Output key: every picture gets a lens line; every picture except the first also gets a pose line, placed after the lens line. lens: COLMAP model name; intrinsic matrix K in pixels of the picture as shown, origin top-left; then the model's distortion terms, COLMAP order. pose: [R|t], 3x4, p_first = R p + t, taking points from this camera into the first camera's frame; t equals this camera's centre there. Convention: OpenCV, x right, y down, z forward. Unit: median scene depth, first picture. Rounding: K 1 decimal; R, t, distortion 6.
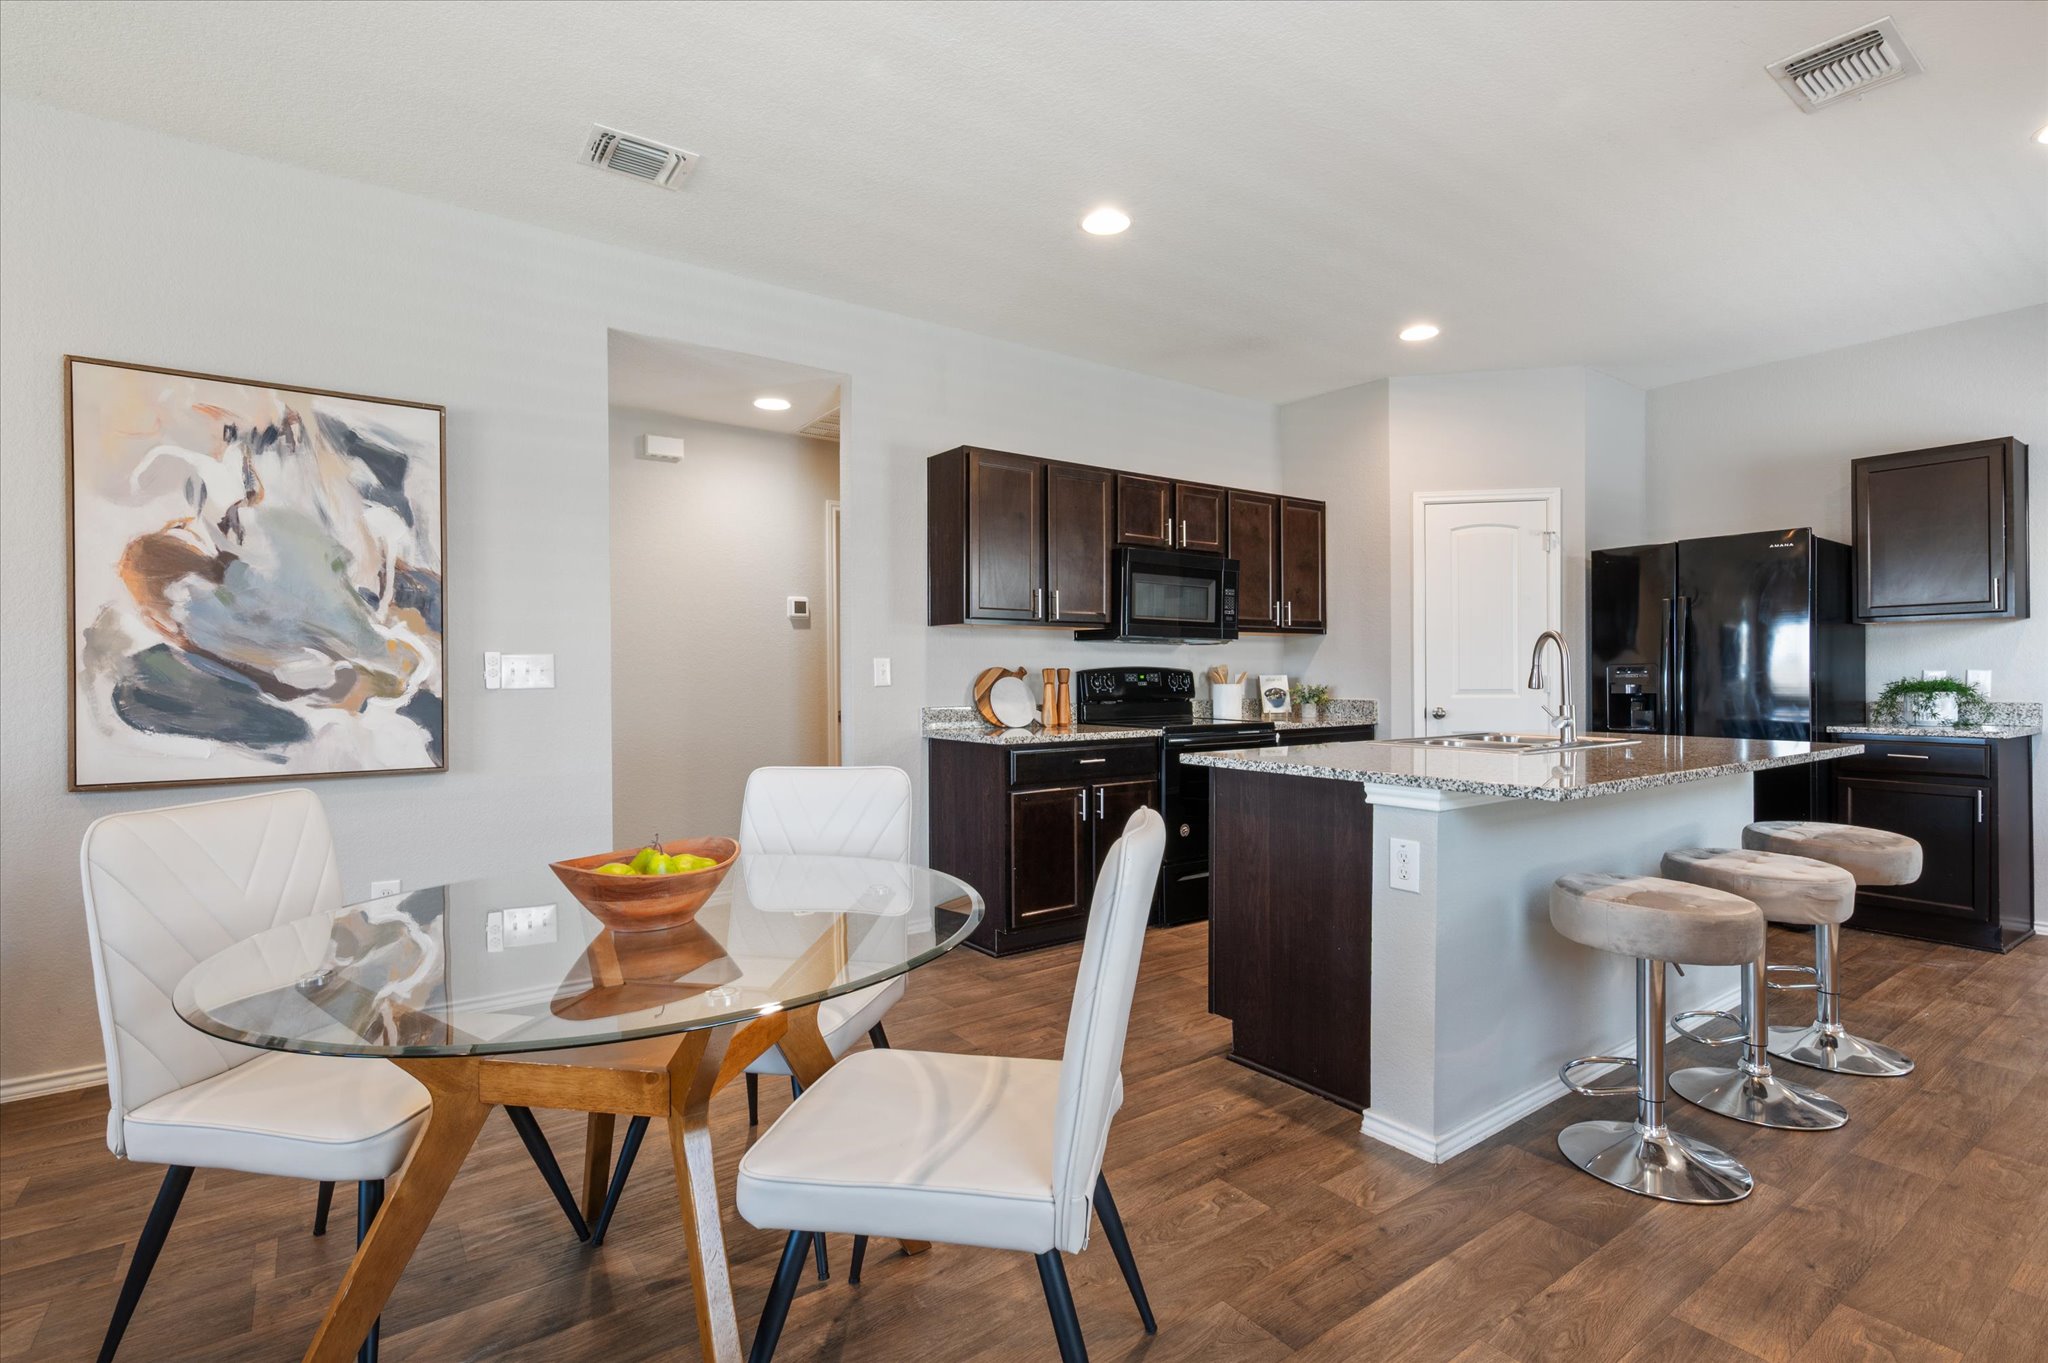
lens RADIAL K [[945.0, 0, 1032.1], [0, 945.0, 676.8], [0, 0, 1]] dist [-0.000211, 0.000154]
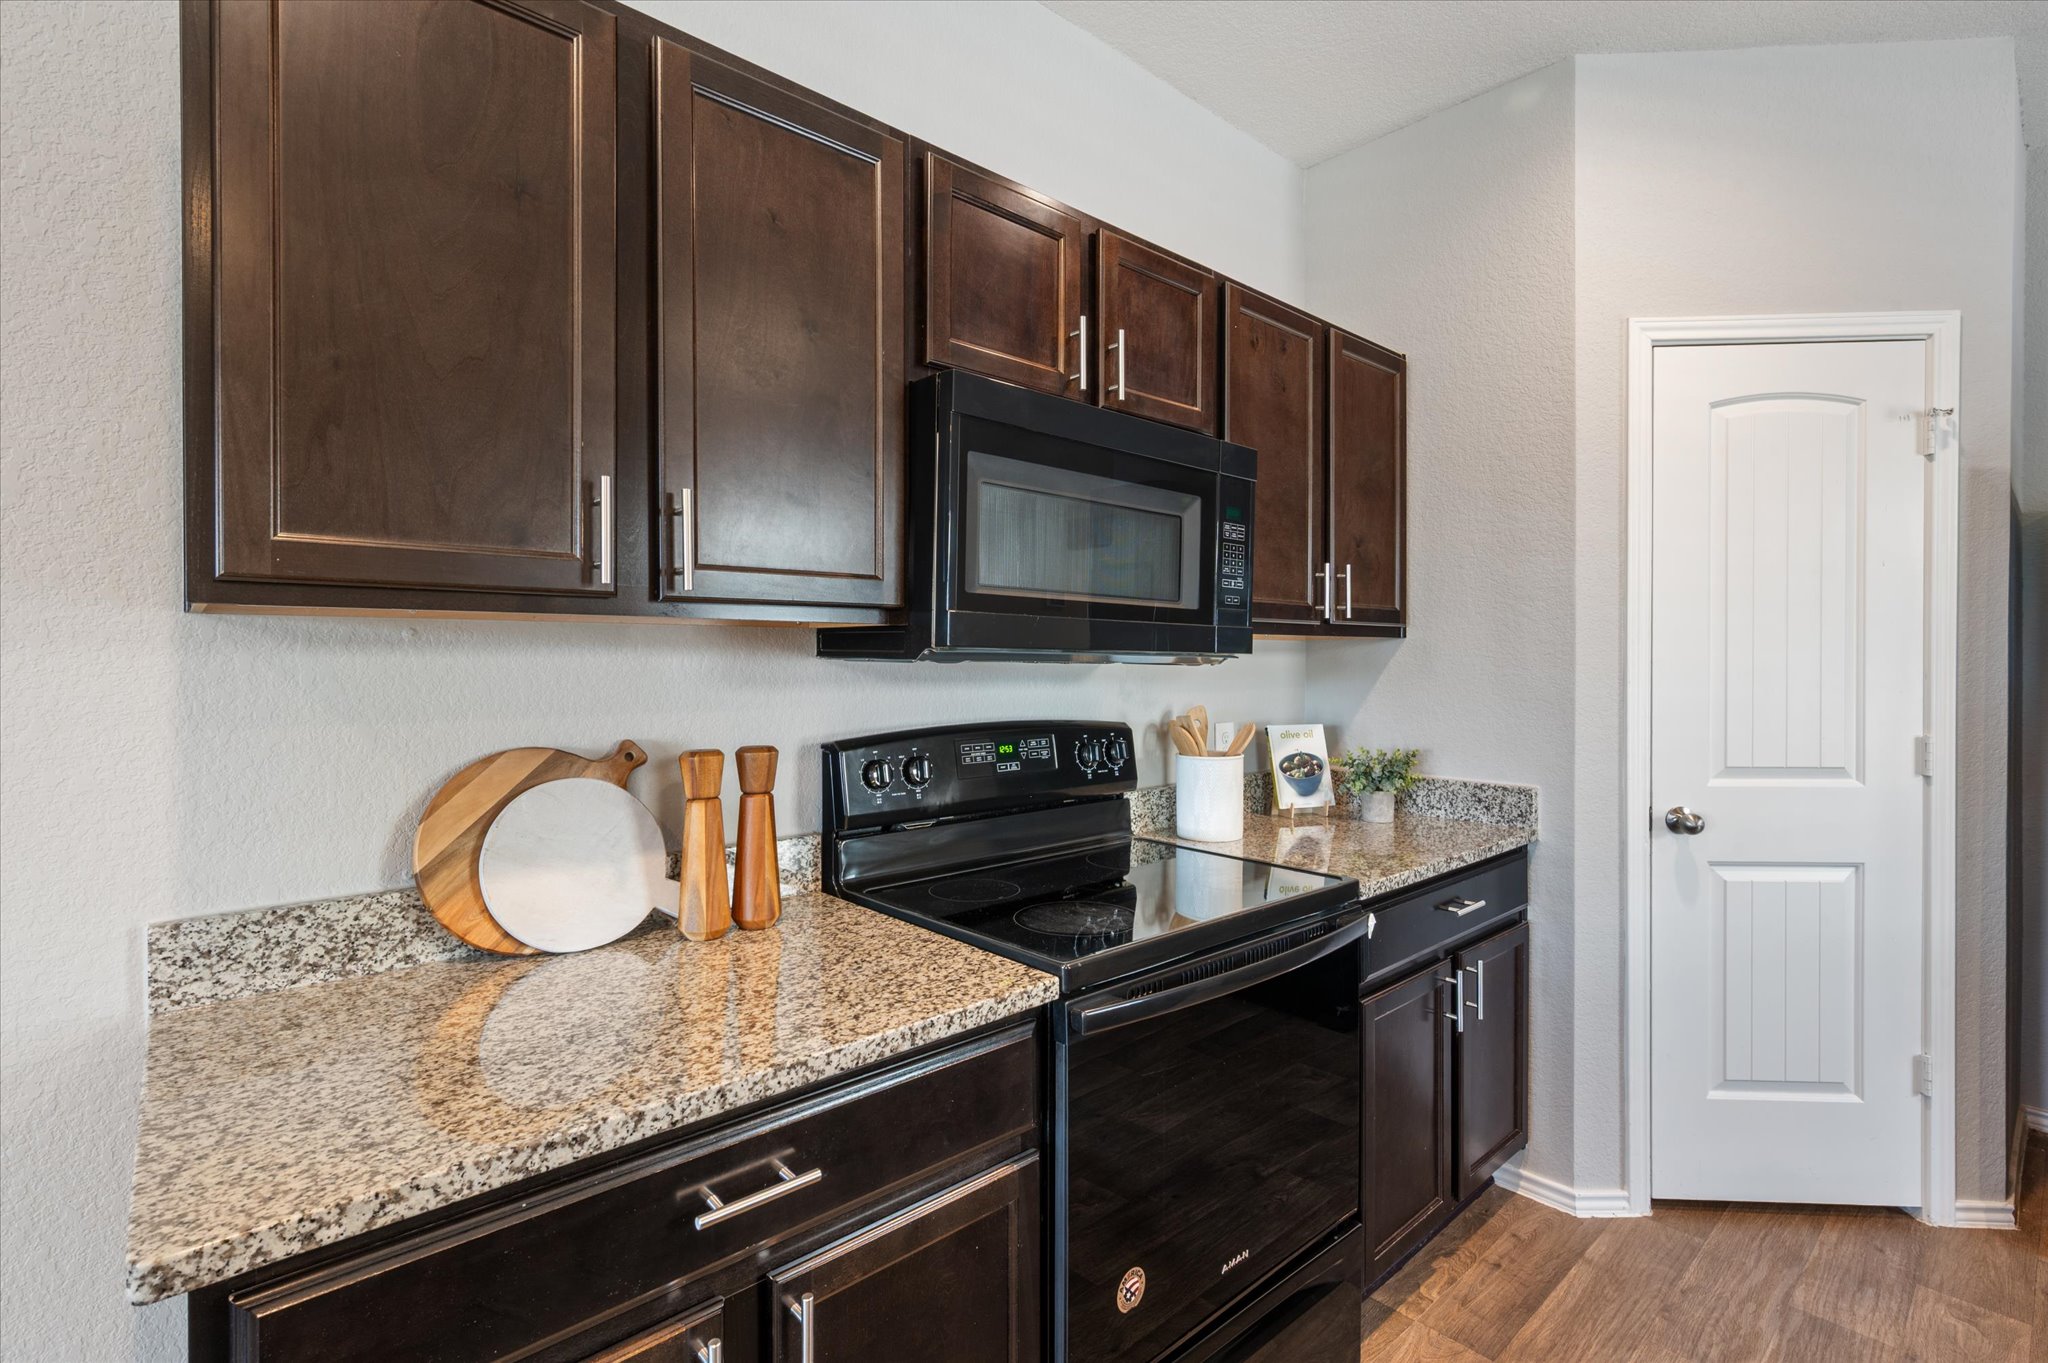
lens RADIAL K [[907.1, 0, 1022.0], [0, 907.1, 668.9], [0, 0, 1]] dist [-0.000114, 0.000190]
pose [[0.995470, 0.003388, 0.095021, 0.092026], [-0.003920, 0.999978, 0.005417, -0.036741], [-0.095000, -0.005765, 0.995461, 0.668273]]
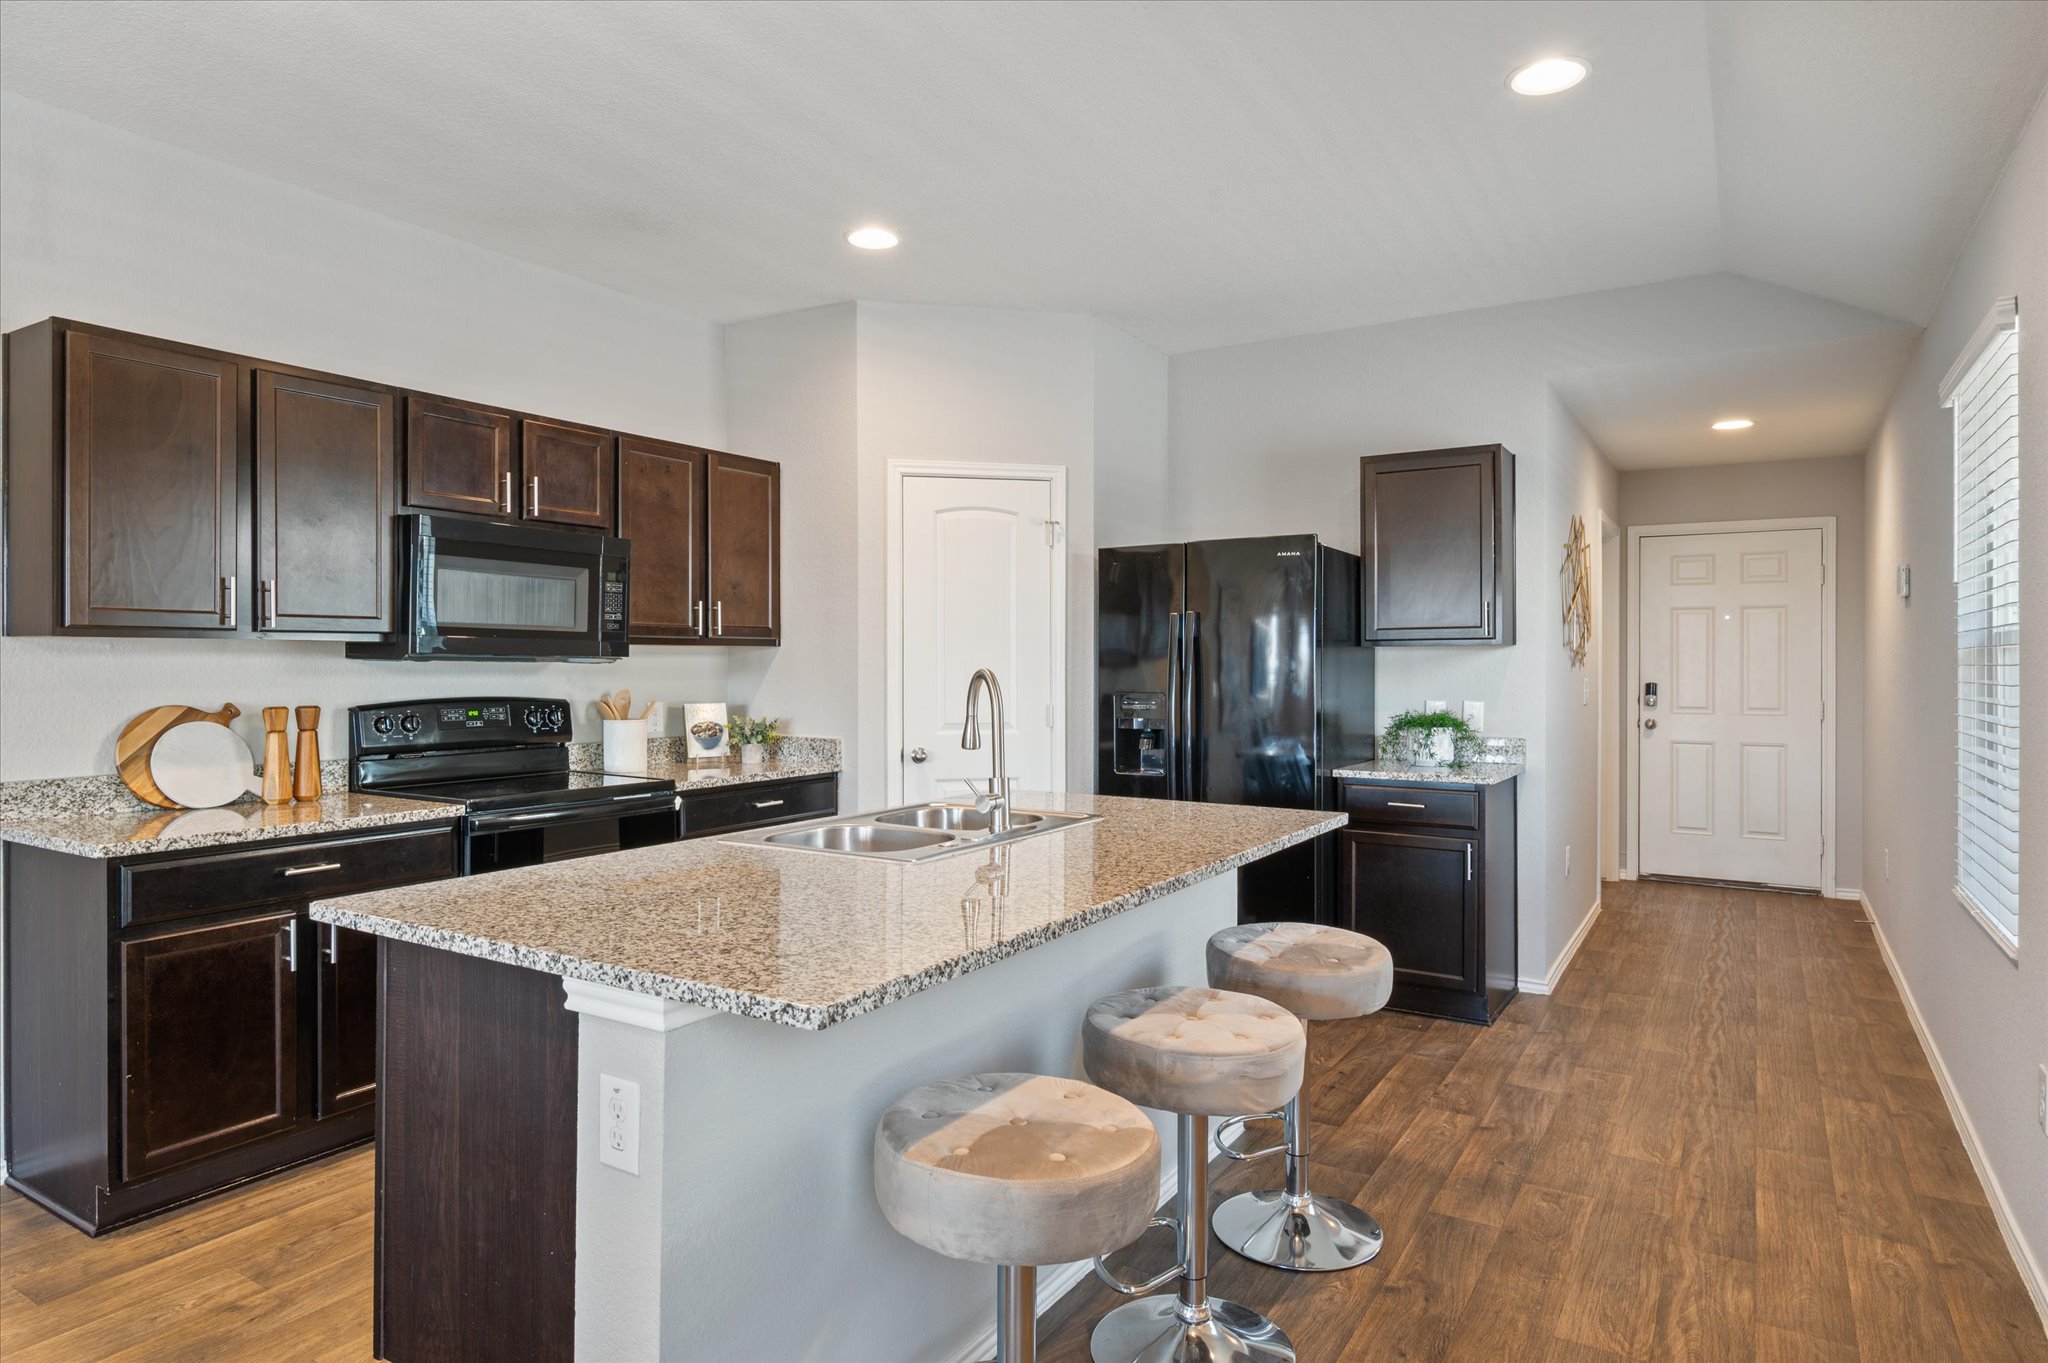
lens RADIAL K [[1139.8, 0, 1011.3], [0, 1139.8, 667.1], [0, 0, 1]] dist [-0.004331, 0.001198]
pose [[0.928885, 0.004157, 0.370345, 0.179196], [-0.004606, 0.999989, 0.000328, -0.035435], [-0.370340, -0.002011, 0.928894, 0.145726]]
